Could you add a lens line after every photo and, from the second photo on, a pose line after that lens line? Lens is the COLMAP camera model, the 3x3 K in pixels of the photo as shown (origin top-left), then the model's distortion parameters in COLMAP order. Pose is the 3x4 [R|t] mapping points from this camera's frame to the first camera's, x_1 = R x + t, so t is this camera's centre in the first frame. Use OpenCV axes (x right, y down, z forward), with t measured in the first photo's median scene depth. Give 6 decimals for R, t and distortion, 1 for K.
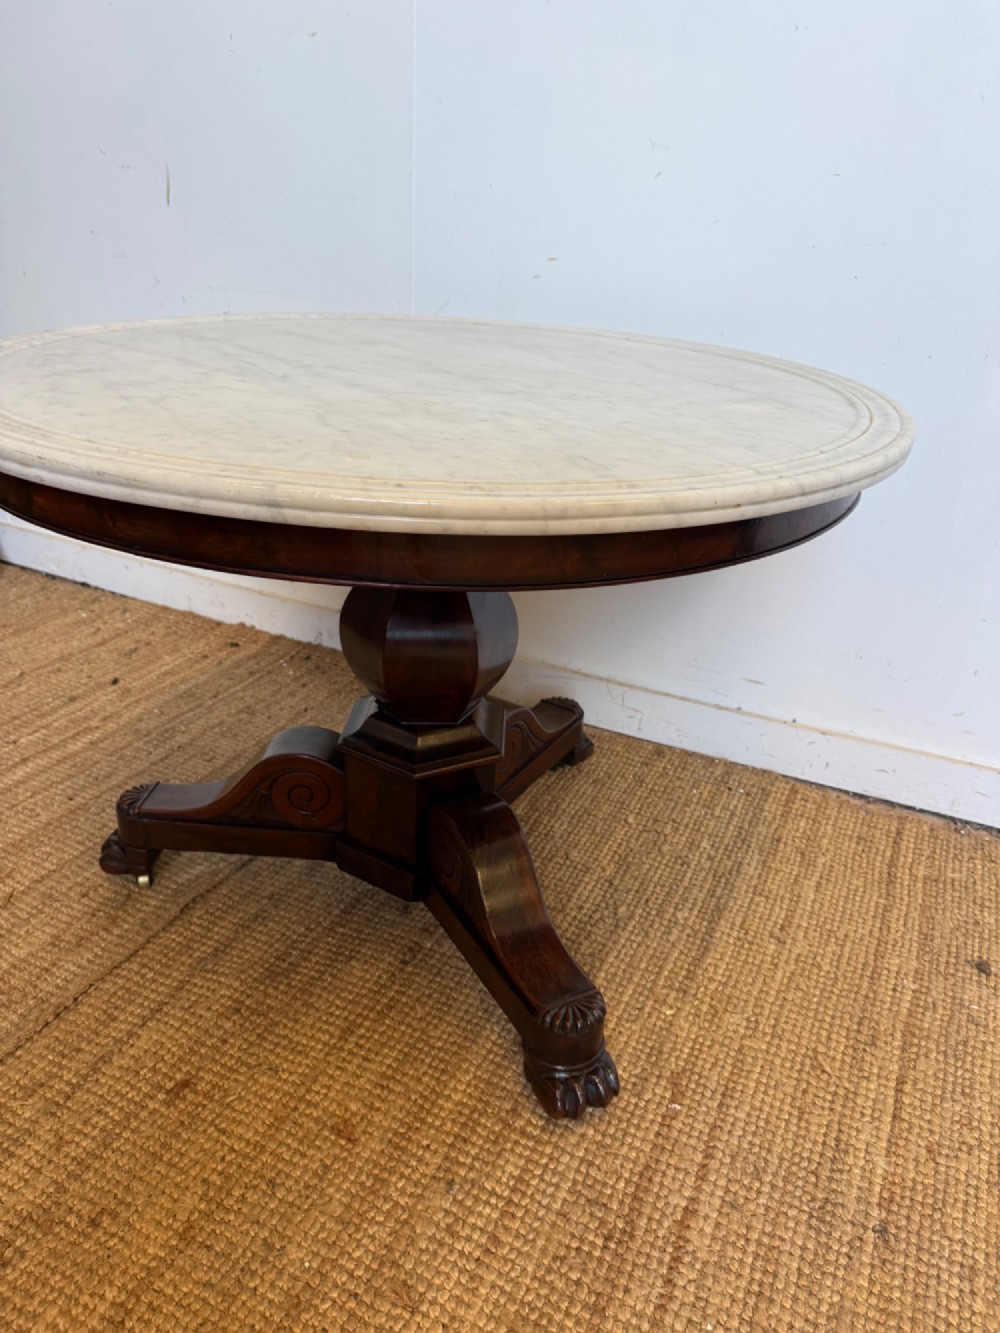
lens RADIAL K [[989.8, 0, 507.8], [0, 989.8, 657.9], [0, 0, 1]] dist [0.010142, -0.021352]
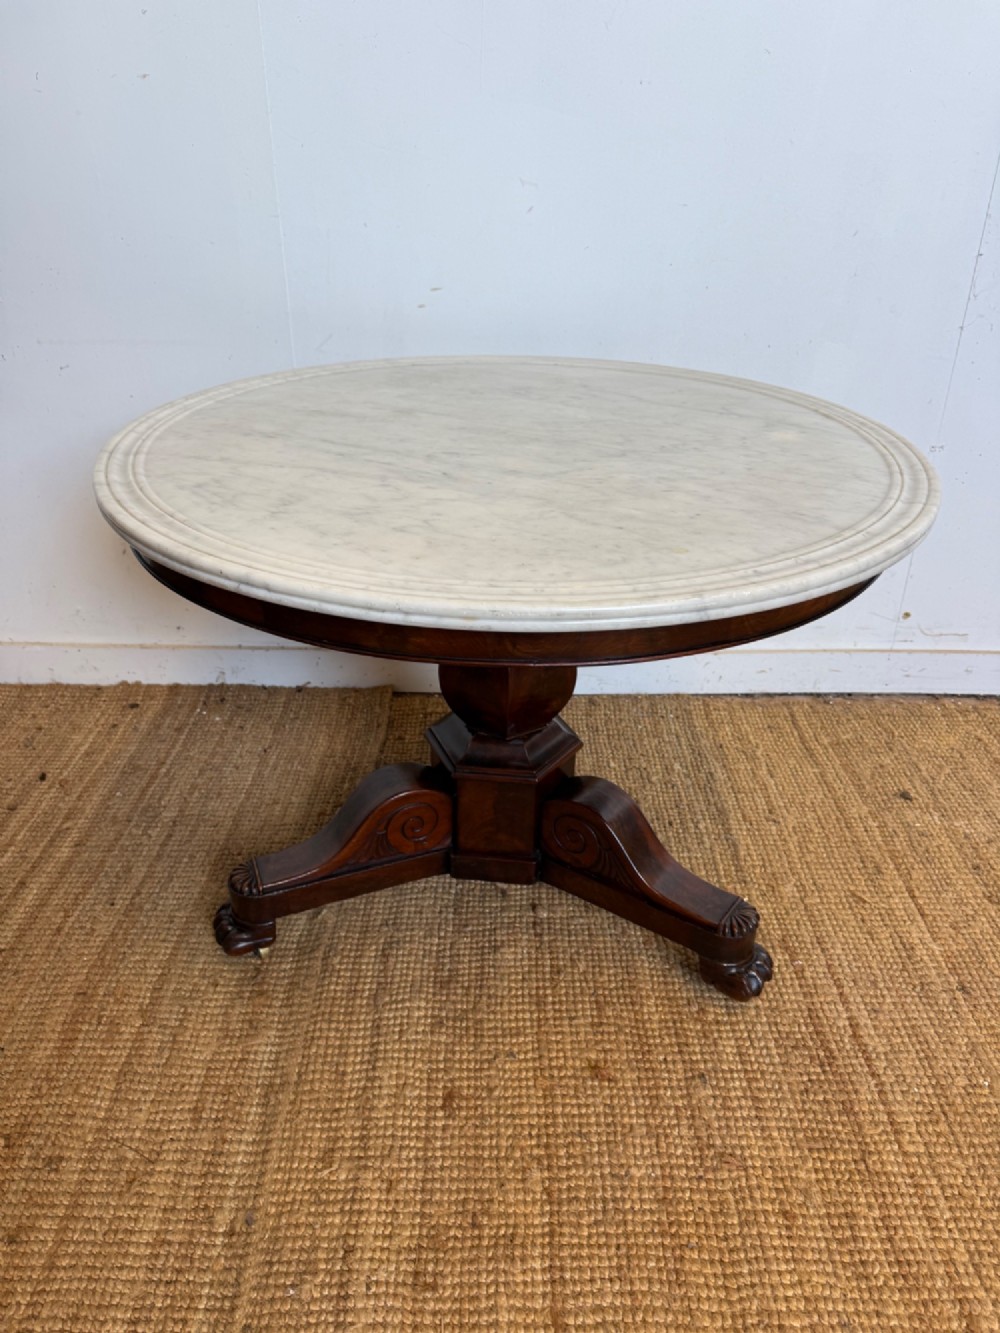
lens RADIAL K [[989.8, 0, 505.6], [0, 989.8, 662.3], [0, 0, 1]] dist [0.010142, -0.021352]
pose [[0.899904, -0.242055, 0.362743, -0.541207], [0.214146, 0.969896, 0.115943, -0.165504], [-0.379888, -0.026658, 0.924648, -0.060533]]
